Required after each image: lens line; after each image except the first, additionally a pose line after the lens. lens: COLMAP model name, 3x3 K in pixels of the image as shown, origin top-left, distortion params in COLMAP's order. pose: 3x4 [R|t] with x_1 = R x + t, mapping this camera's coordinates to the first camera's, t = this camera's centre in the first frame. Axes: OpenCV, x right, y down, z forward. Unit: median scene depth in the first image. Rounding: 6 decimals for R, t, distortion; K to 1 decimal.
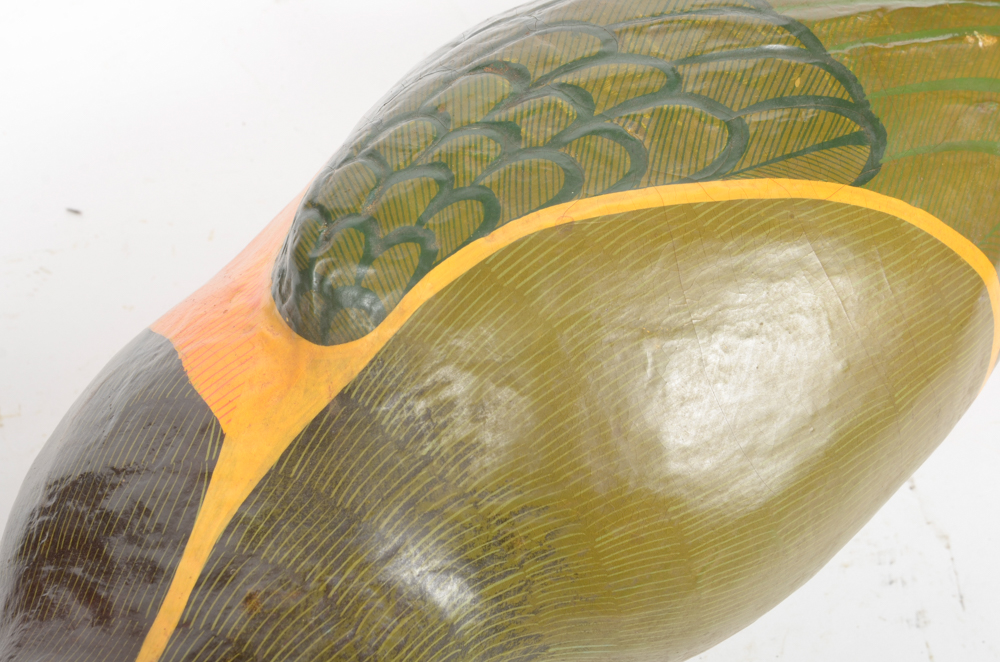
lens RADIAL K [[1439.2, 0, 500.0], [0, 1439.2, 331.8], [0, 0, 1]] dist [0.008577, 0.000000]
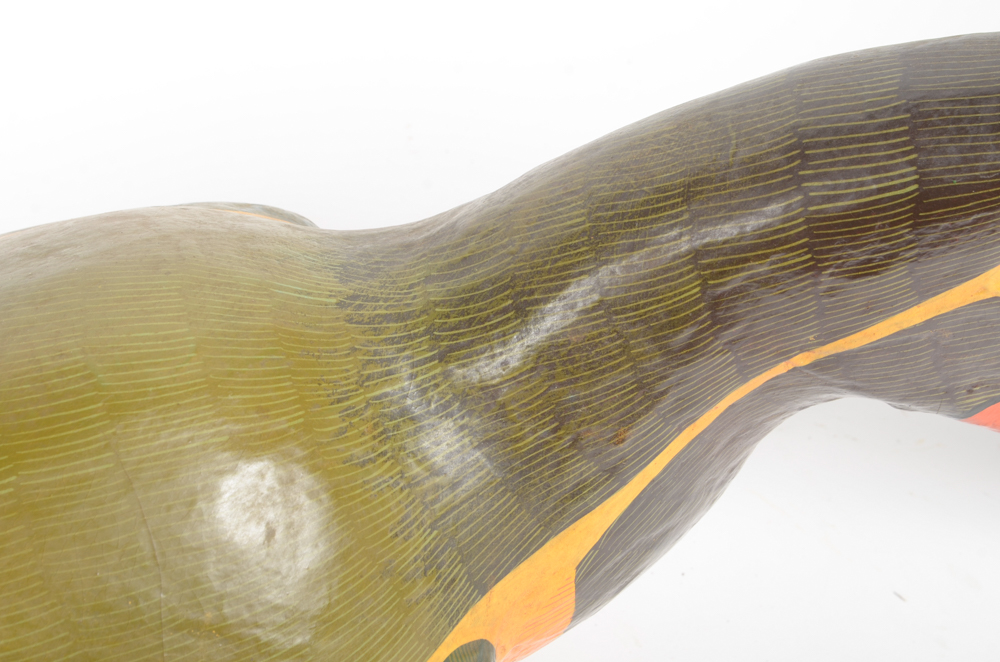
lens RADIAL K [[1439.2, 0, 498.5], [0, 1439.2, 328.2], [0, 0, 1]] dist [0.008577, 0.000000]
pose [[-0.812712, -0.206425, -0.544875, 0.500406], [0.192508, -0.977755, 0.083283, 0.149681], [-0.549946, -0.037208, 0.834371, 0.122729]]
